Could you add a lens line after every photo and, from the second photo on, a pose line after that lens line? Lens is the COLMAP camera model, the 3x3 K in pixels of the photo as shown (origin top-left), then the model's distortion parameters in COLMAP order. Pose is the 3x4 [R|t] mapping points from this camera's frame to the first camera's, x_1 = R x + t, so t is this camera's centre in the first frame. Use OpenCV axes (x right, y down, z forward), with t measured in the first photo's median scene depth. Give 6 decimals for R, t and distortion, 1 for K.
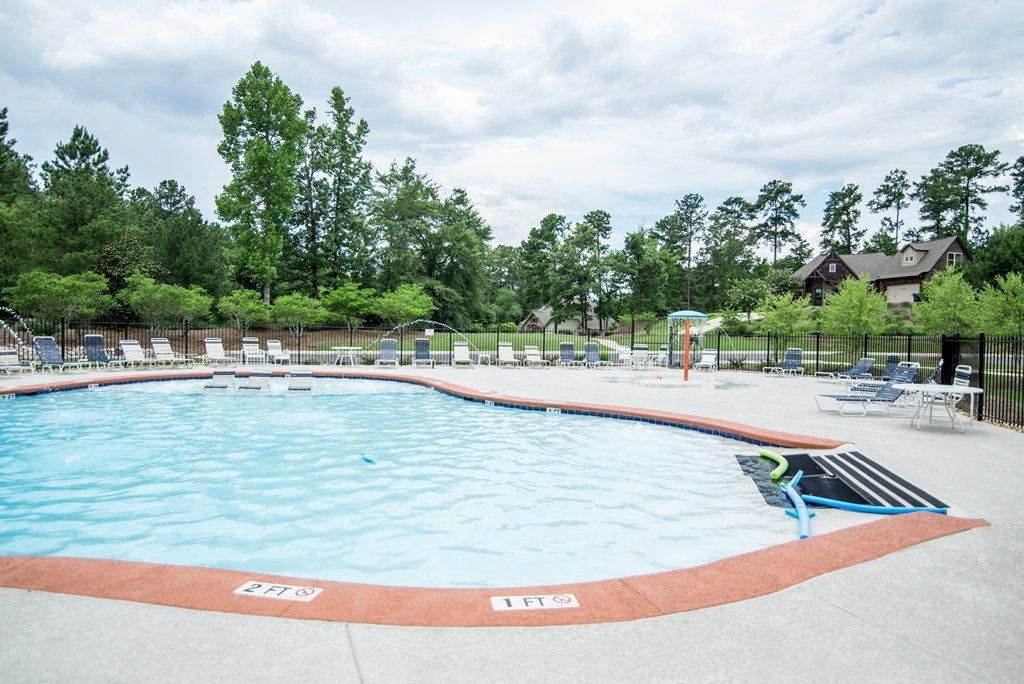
lens RADIAL K [[725.5, 0, 512.0], [0, 725.5, 342.0], [0, 0, 1]] dist [0.003142, 0.002602]
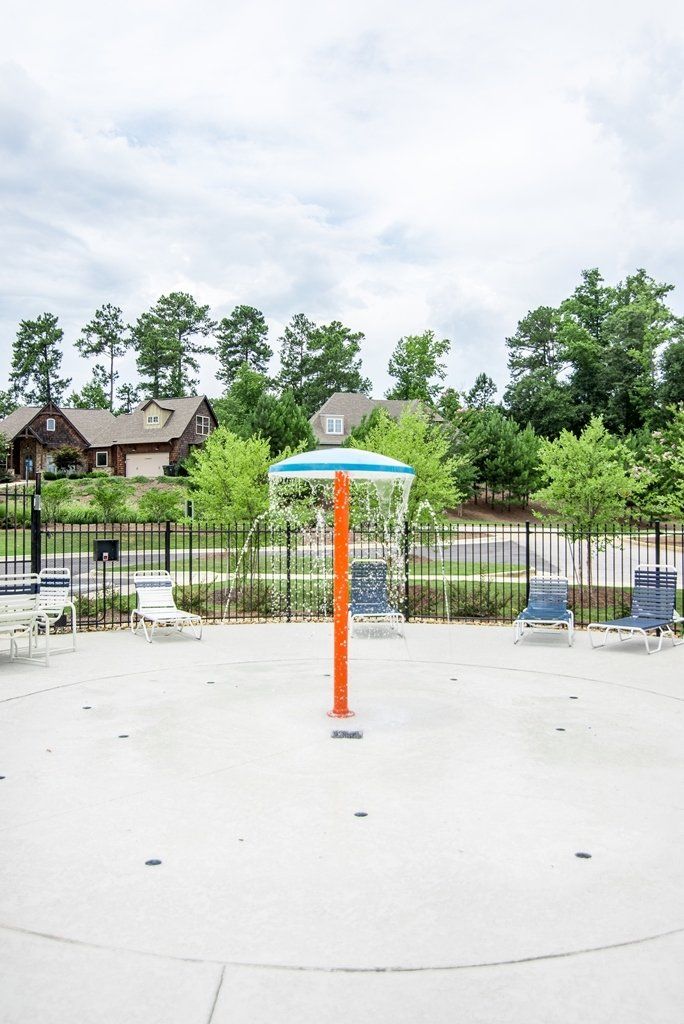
lens RADIAL K [[764.0, 0, 342.0], [0, 764.0, 512.0], [0, 0, 1]] dist [0.007833, 0.000447]
pose [[0.591279, -0.015391, 0.806320, 0.021957], [0.028582, 0.999590, -0.001878, -0.010364], [-0.805960, 0.024157, 0.591476, 0.330997]]
